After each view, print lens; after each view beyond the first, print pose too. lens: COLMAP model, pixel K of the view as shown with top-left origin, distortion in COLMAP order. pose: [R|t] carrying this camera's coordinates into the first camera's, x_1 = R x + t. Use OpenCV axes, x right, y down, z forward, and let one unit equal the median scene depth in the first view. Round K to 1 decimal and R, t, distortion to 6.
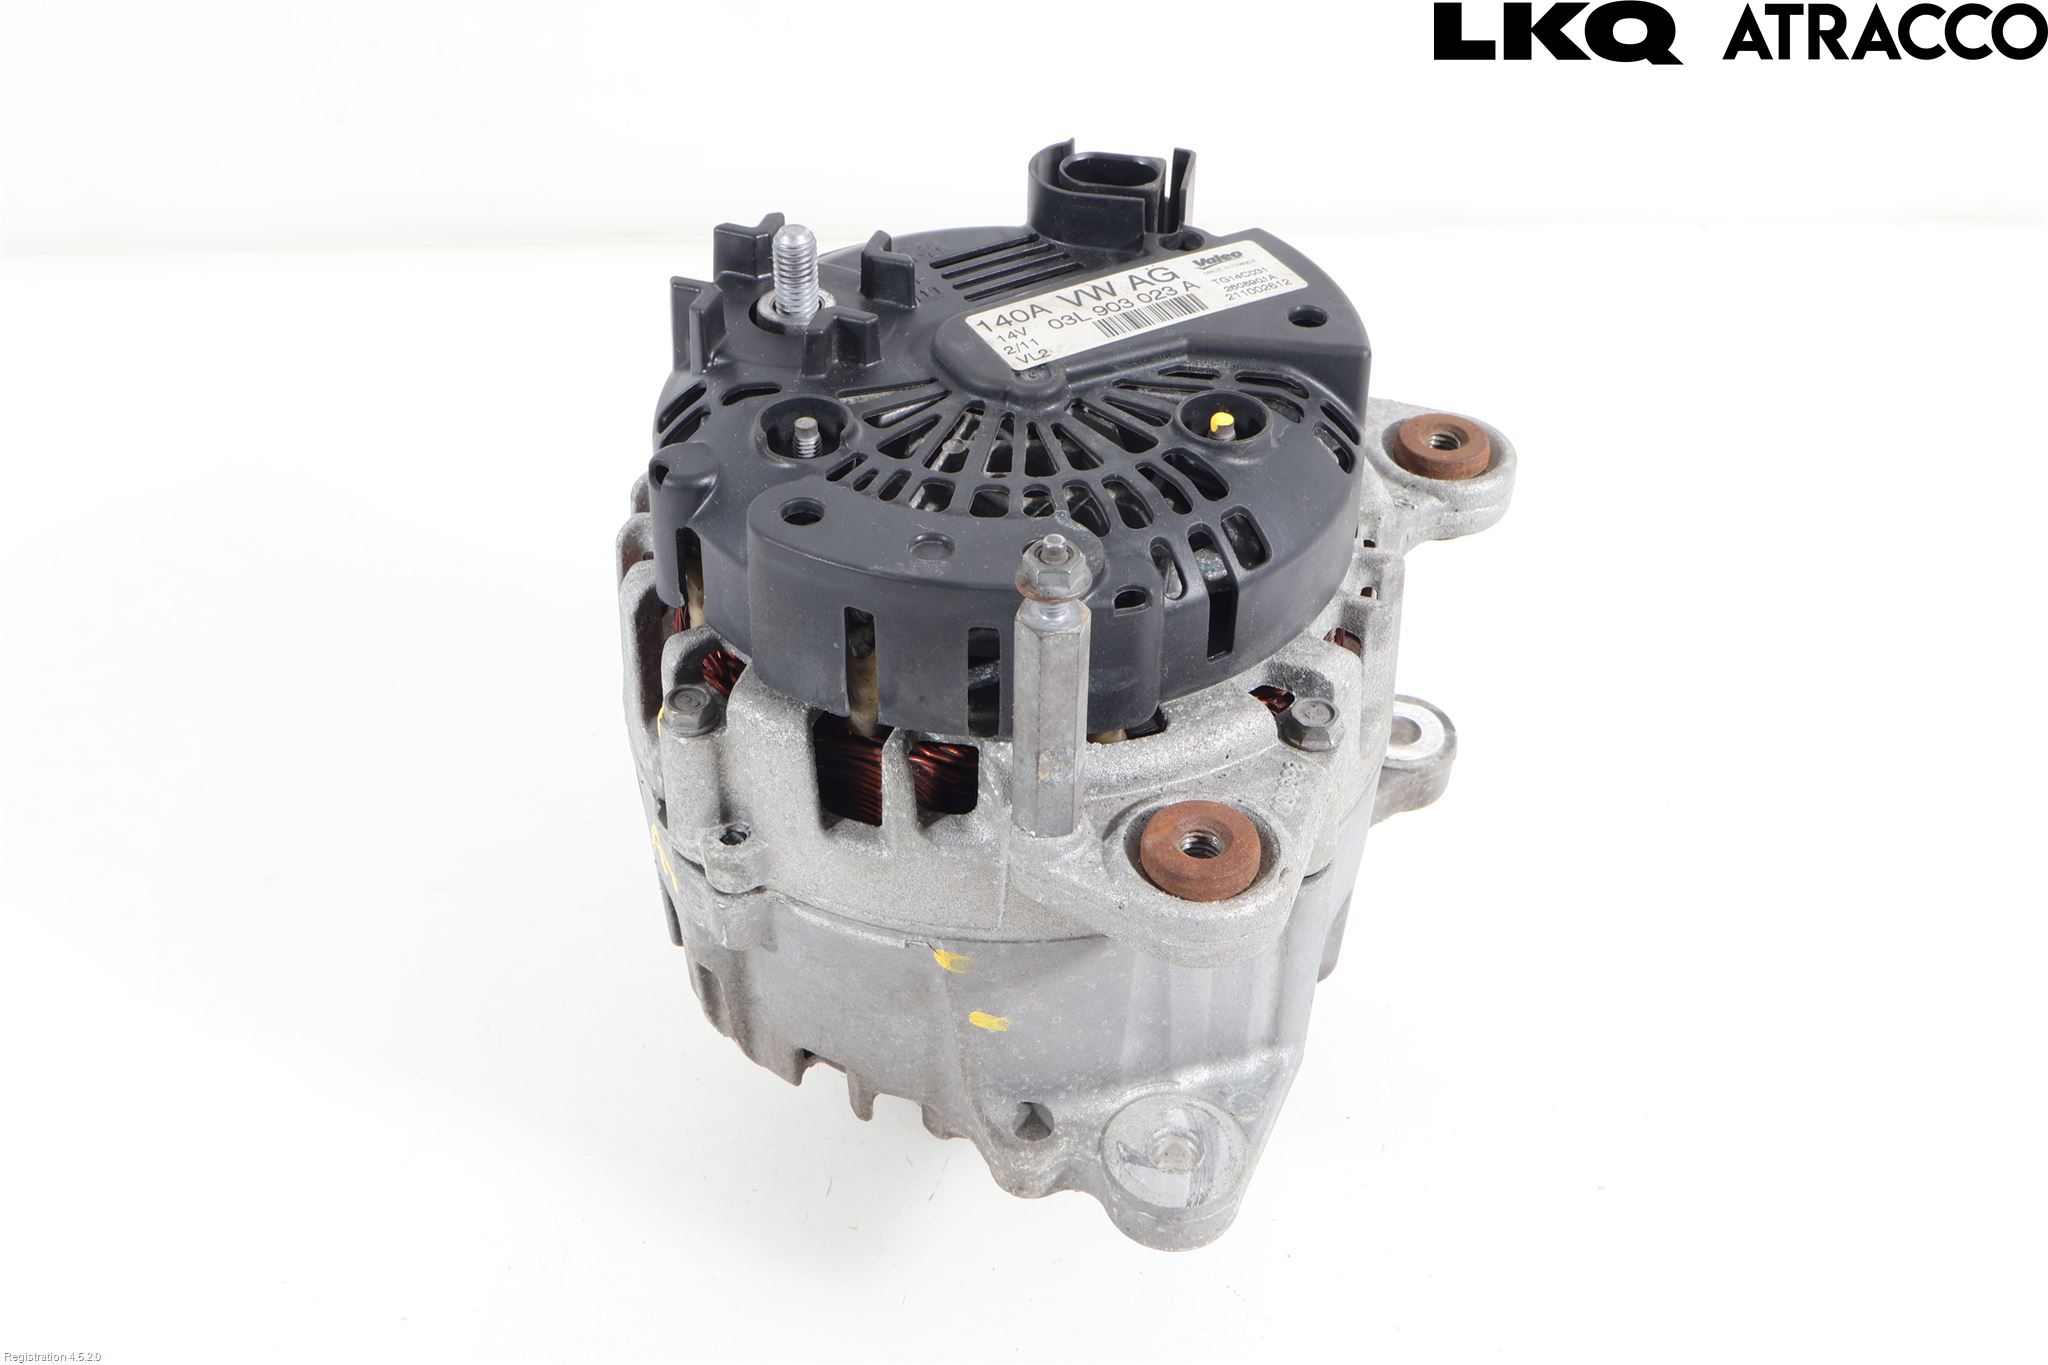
lens RADIAL K [[2167.4, 0, 1027.4], [0, 2167.4, 682.0], [0, 0, 1]] dist [-0.010574, 0.000000]
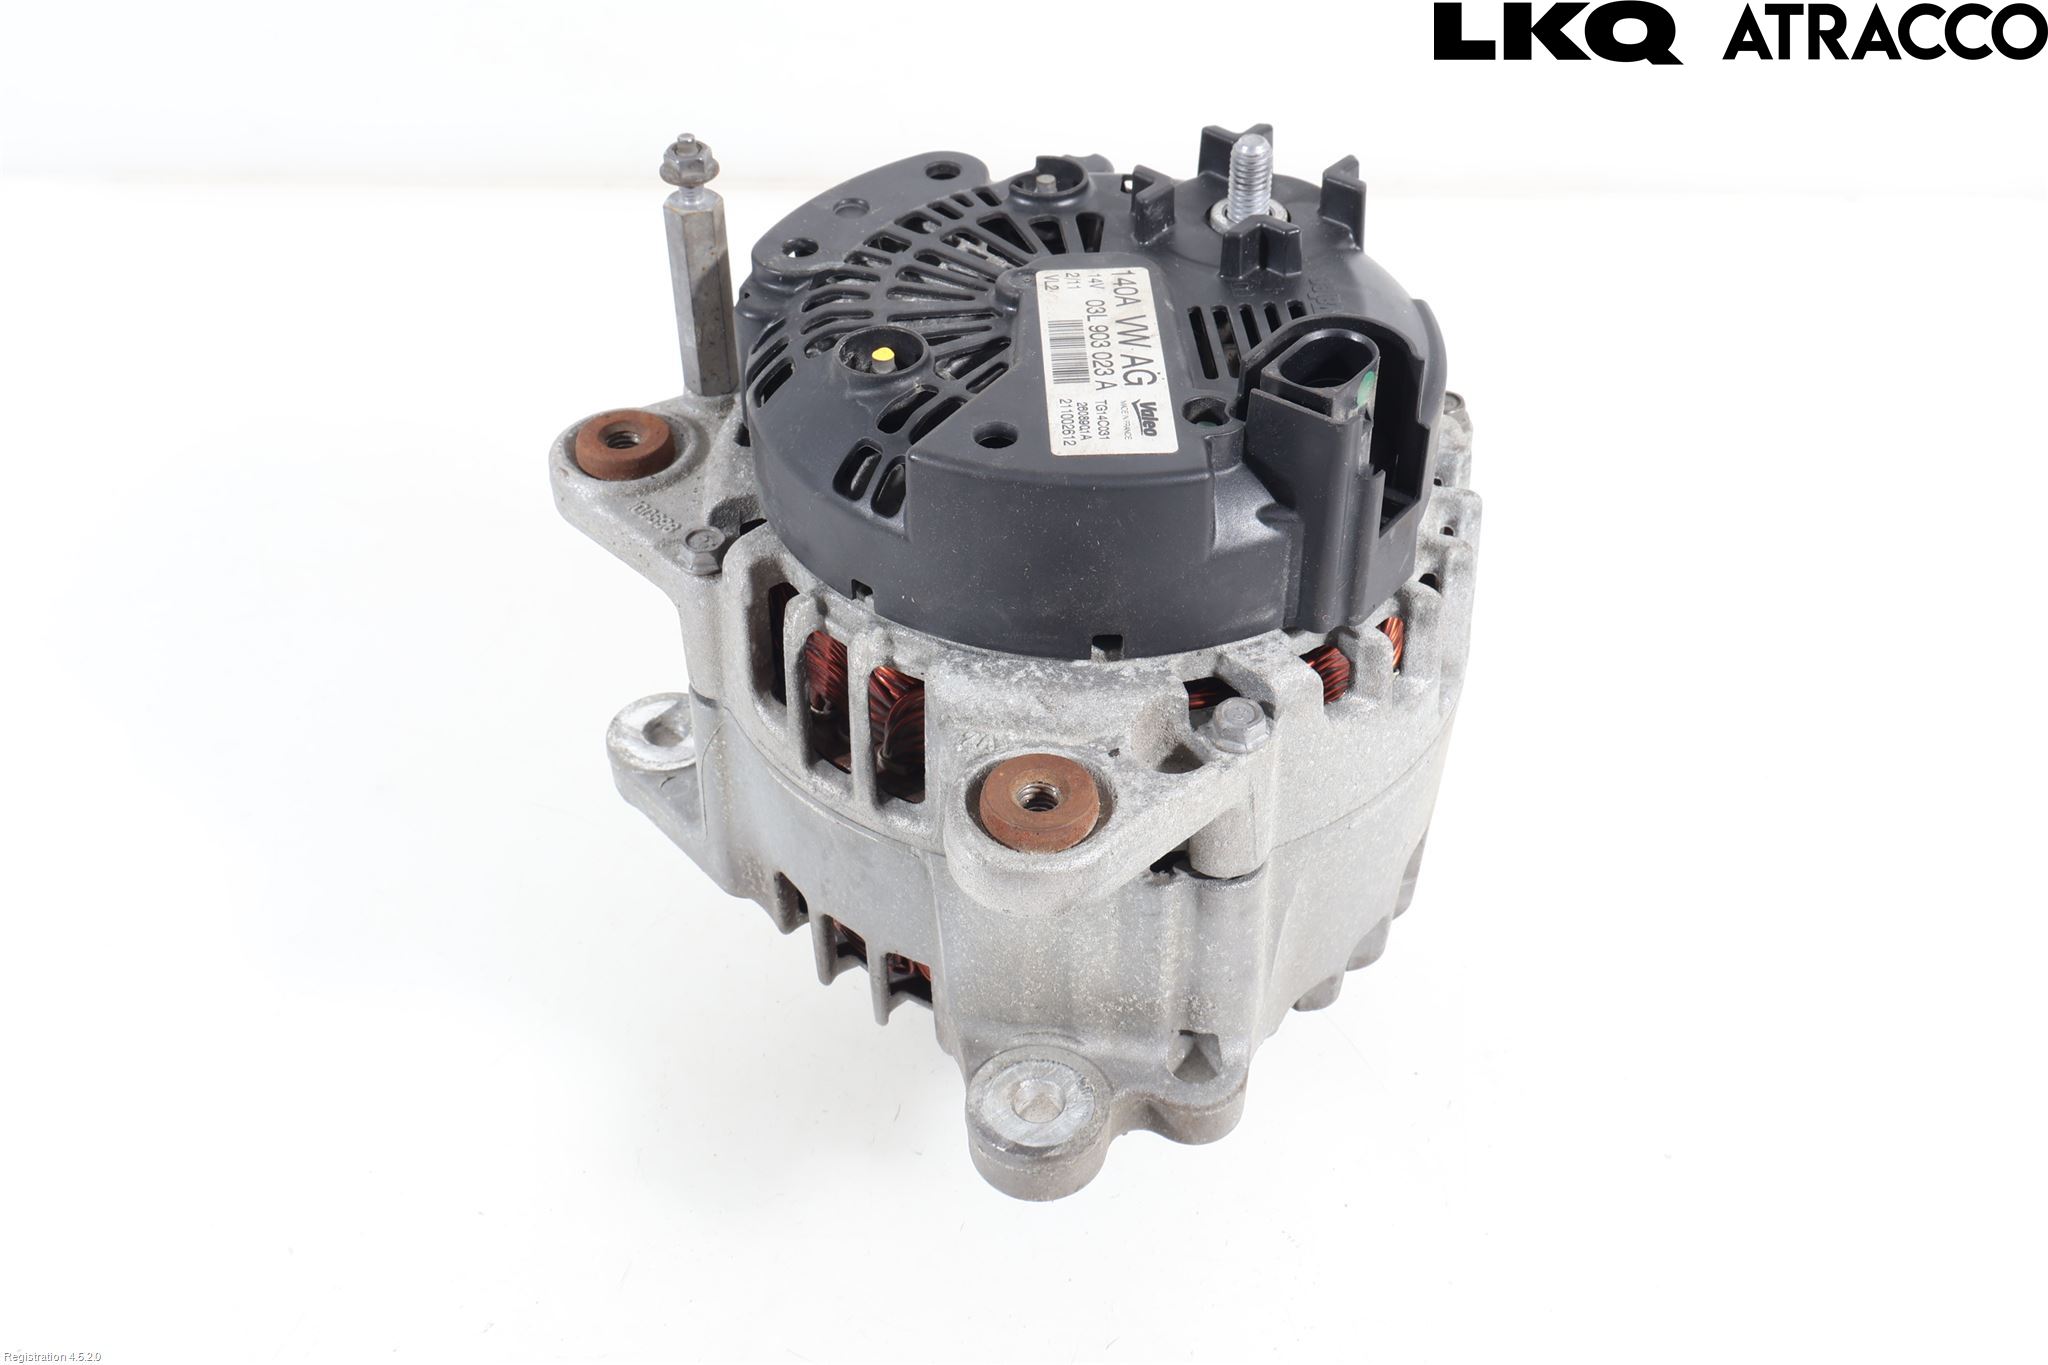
lens RADIAL K [[2167.4, 0, 1024.3], [0, 2167.4, 681.3], [0, 0, 1]] dist [-0.010574, 0.000000]
pose [[-0.443661, 0.560481, -0.699304, 0.795277], [-0.576939, 0.418483, 0.701437, -0.750807], [0.685788, 0.714656, 0.137699, 0.954773]]
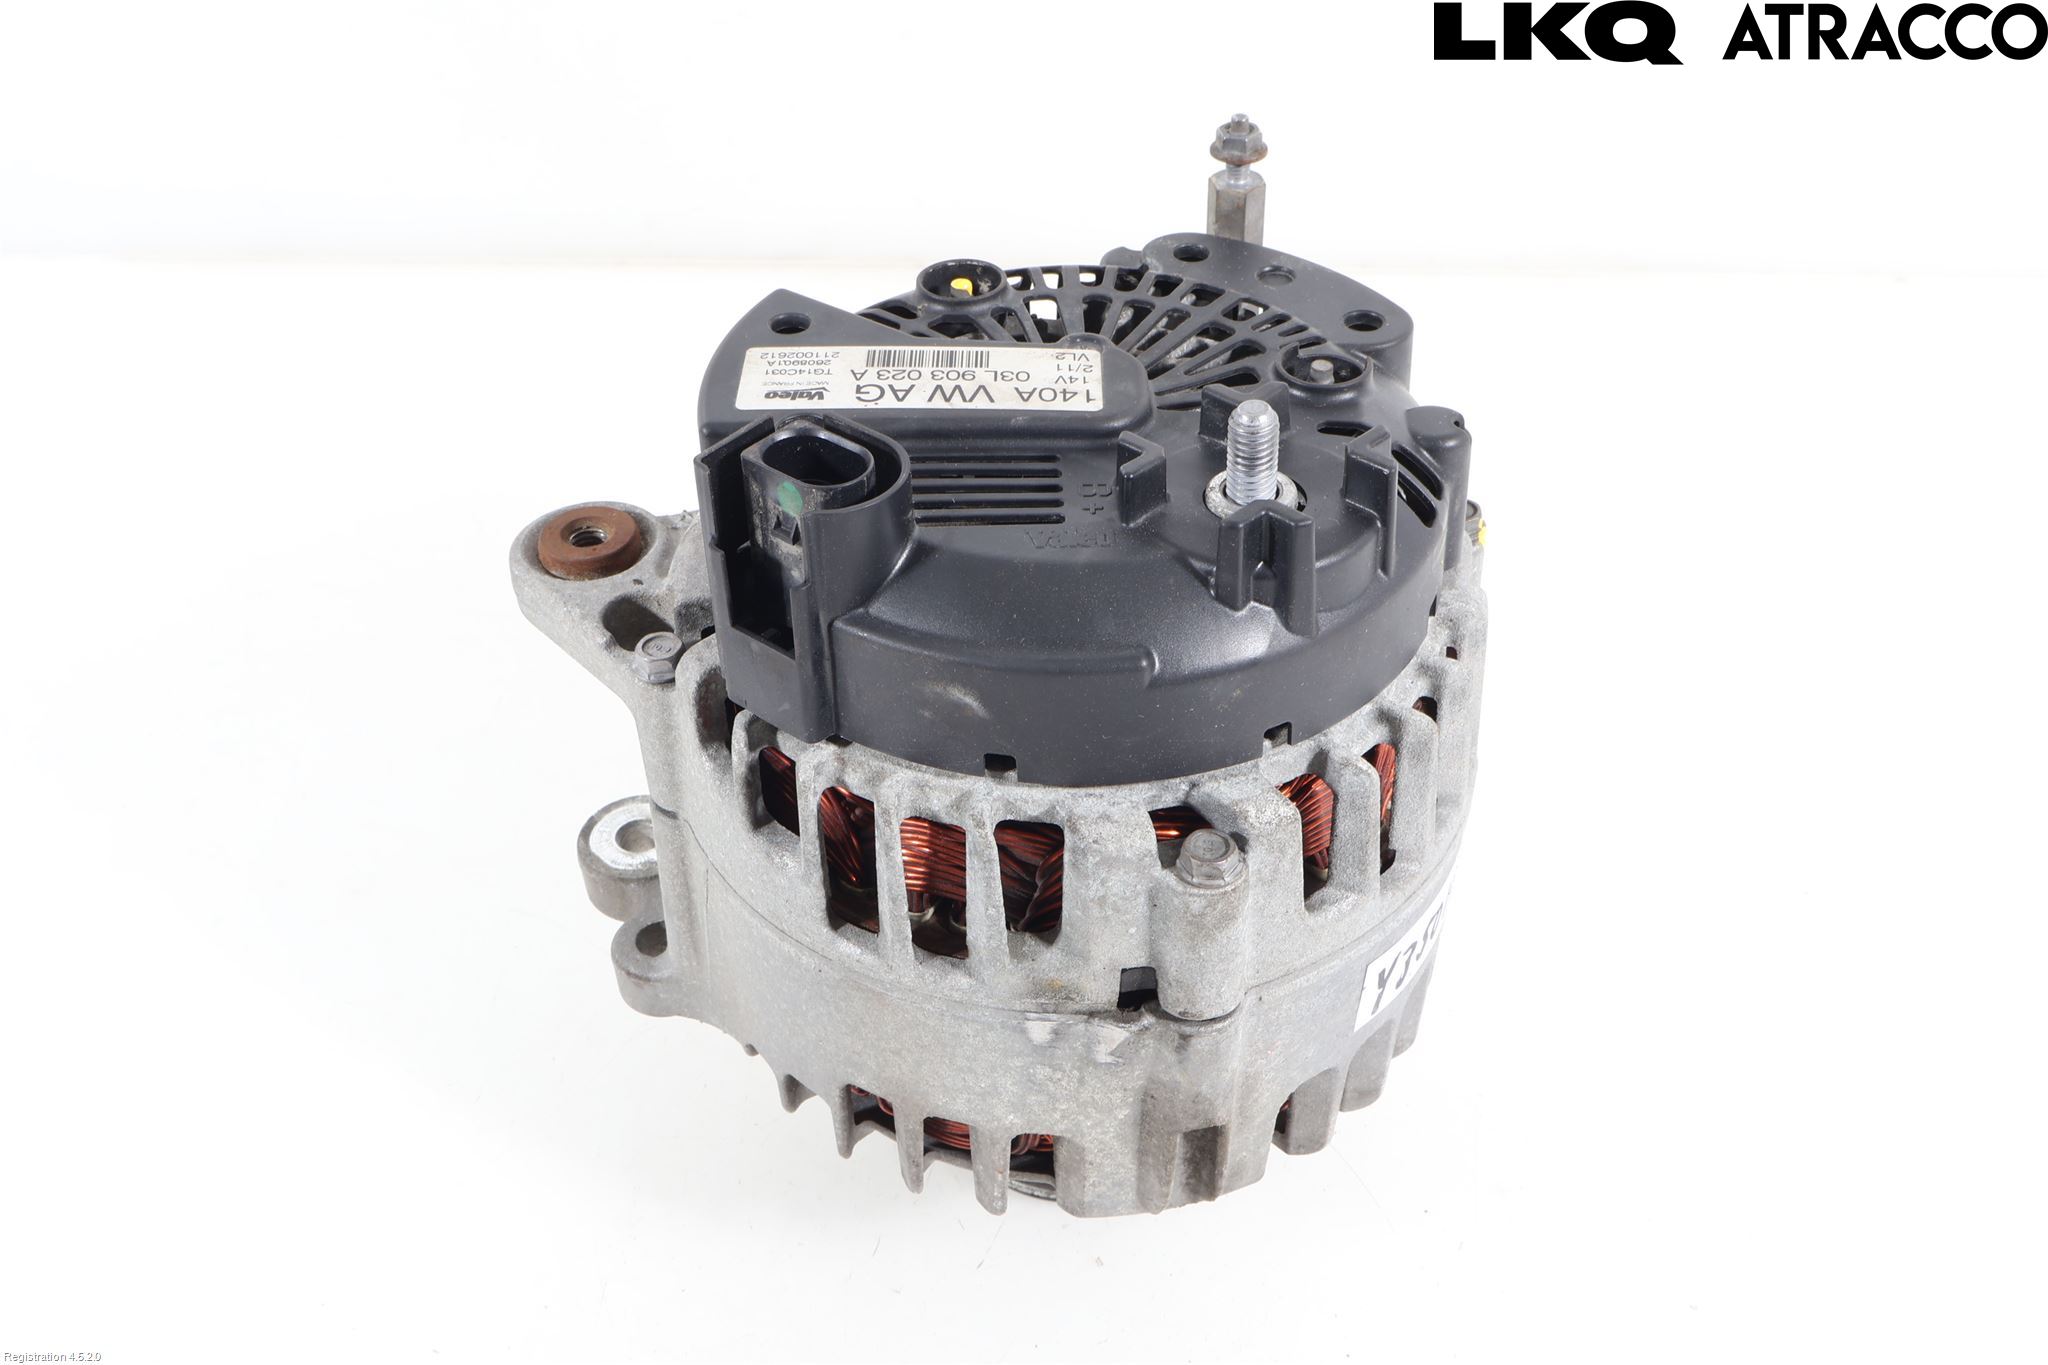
lens RADIAL K [[2167.4, 0, 1028.1], [0, 2167.4, 681.8], [0, 0, 1]] dist [-0.010574, 0.000000]
pose [[-0.875587, -0.305653, 0.374063, -0.381360], [0.311273, 0.235162, 0.920765, -0.997605], [-0.369400, 0.922646, -0.110763, 1.214511]]
